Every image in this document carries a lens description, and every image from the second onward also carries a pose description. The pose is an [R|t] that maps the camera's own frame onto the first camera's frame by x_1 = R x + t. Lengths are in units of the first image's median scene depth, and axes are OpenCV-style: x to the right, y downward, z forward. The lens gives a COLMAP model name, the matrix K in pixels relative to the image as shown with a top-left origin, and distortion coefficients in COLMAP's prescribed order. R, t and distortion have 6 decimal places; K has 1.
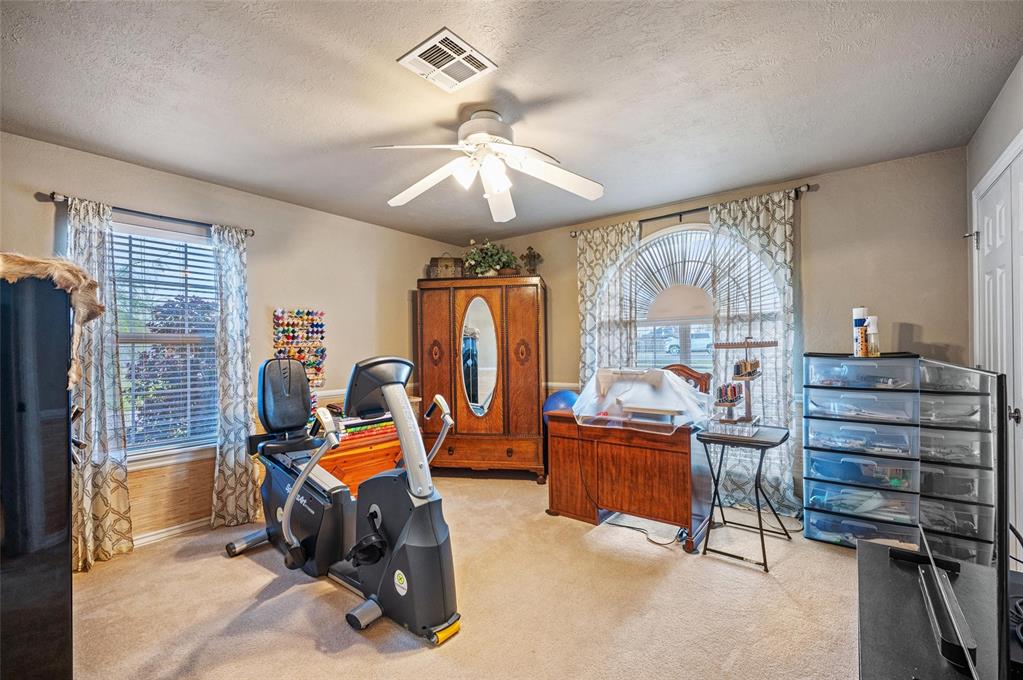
lens RADIAL K [[441.4, 0, 507.7], [0, 441.4, 344.8], [0, 0, 1]] dist [0.001130, -0.000525]
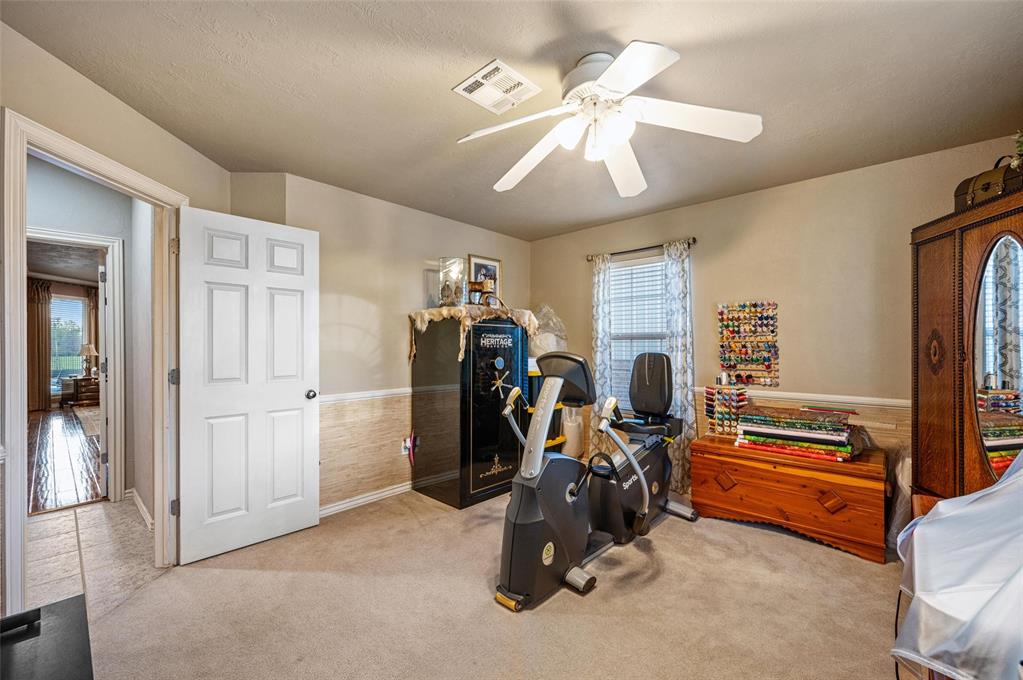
lens RADIAL K [[404.8, 0, 508.3], [0, 404.8, 344.6], [0, 0, 1]] dist [-0.003305, 0.000722]
pose [[-0.070039, 0.009254, -0.997501, 0.436484], [0.009069, 0.999922, 0.008640, -0.000871], [0.997503, -0.008441, -0.070117, 0.543176]]
